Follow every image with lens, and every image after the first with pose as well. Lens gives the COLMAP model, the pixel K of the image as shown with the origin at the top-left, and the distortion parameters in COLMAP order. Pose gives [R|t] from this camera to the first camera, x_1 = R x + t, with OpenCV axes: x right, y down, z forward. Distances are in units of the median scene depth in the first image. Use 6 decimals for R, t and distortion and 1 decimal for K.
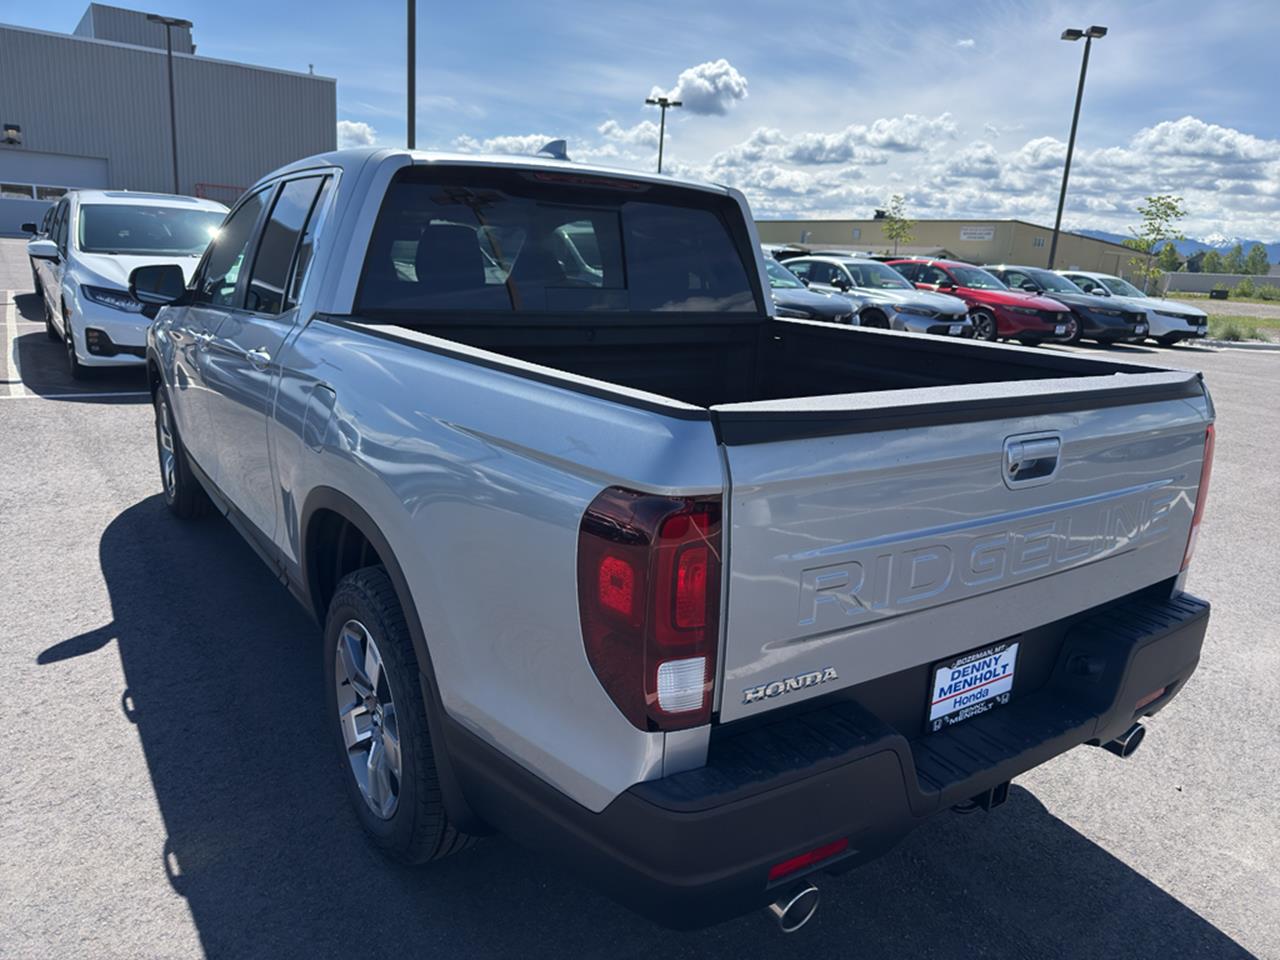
lens RADIAL K [[922.8, 0, 646.5], [0, 922.8, 473.3], [0, 0, 1]] dist [0.019696, -0.026387]
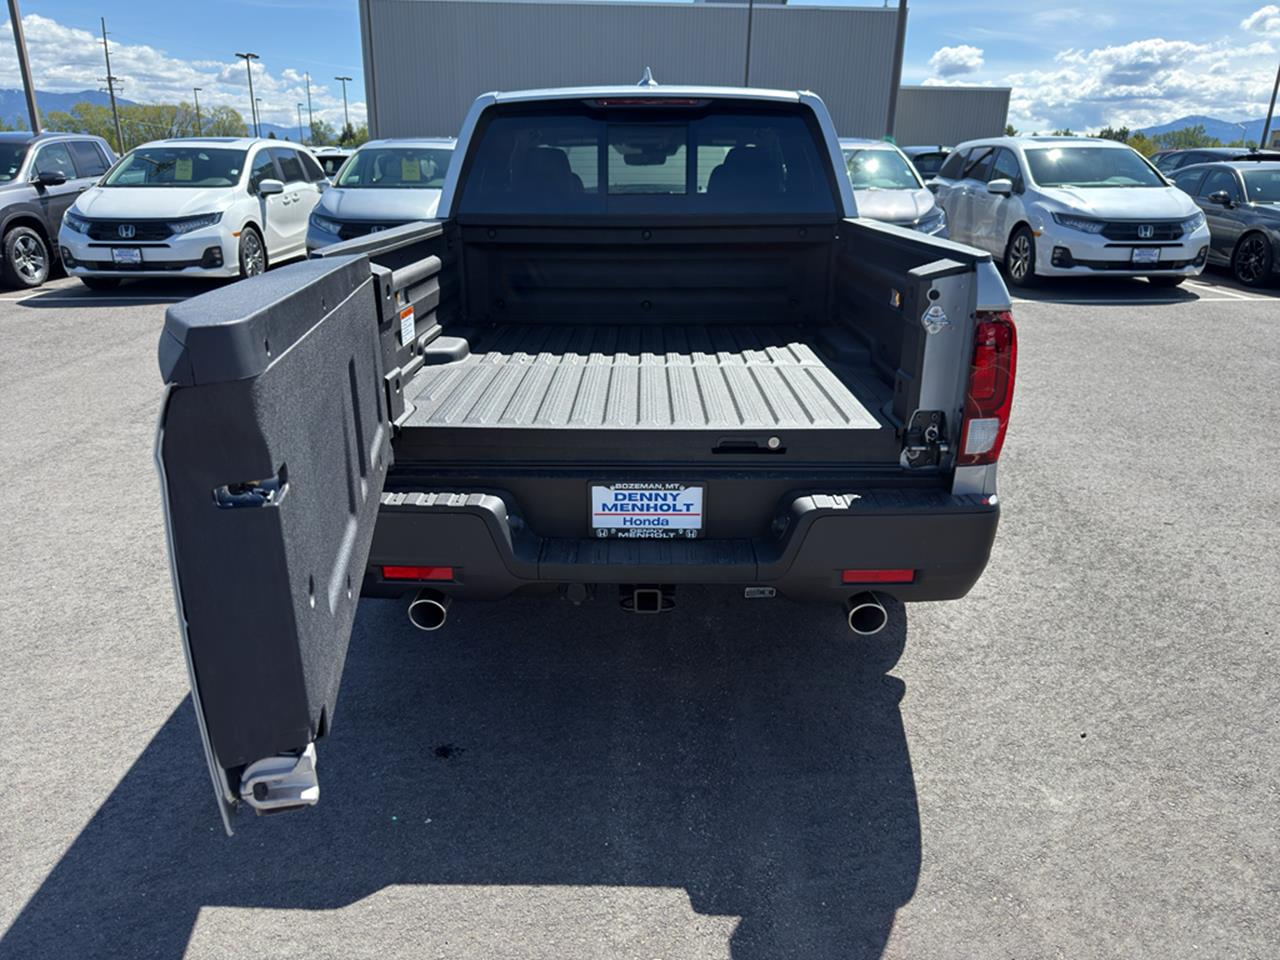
lens RADIAL K [[922.8, 0, 635.4], [0, 922.8, 484.1], [0, 0, 1]] dist [0.019696, -0.026387]
pose [[0.808581, 0.145745, -0.570048, 0.088585], [-0.102079, 0.988892, 0.108037, 0.005569], [0.579462, -0.029166, 0.814477, 0.000752]]
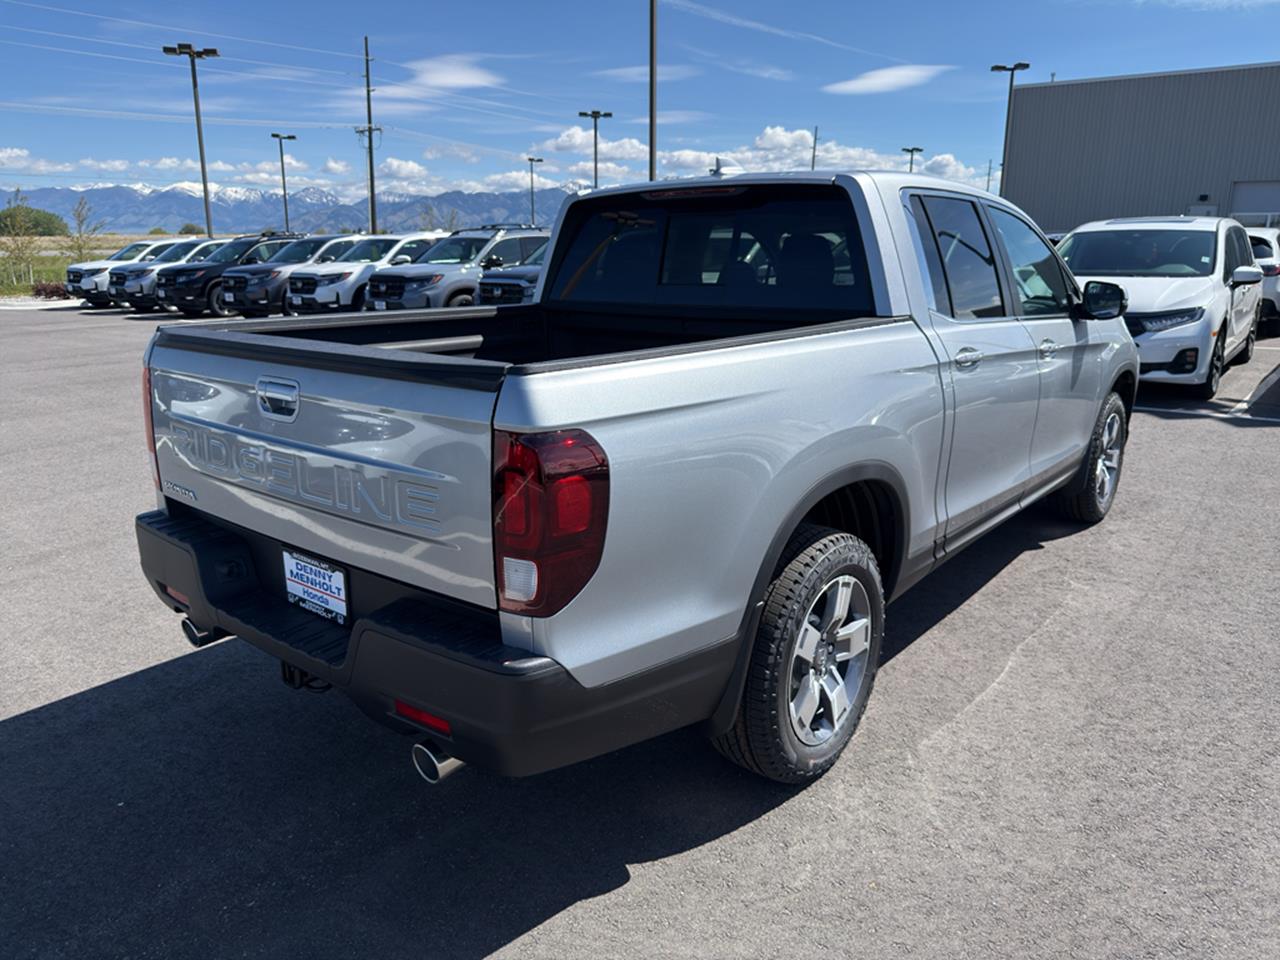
lens RADIAL K [[922.8, 0, 665.6], [0, 922.8, 444.6], [0, 0, 1]] dist [0.019696, -0.026387]
pose [[0.284498, 0.149289, -0.946981, 0.140670], [-0.207834, 0.973913, 0.091096, -0.014294], [0.935877, 0.170899, 0.308104, 0.088579]]
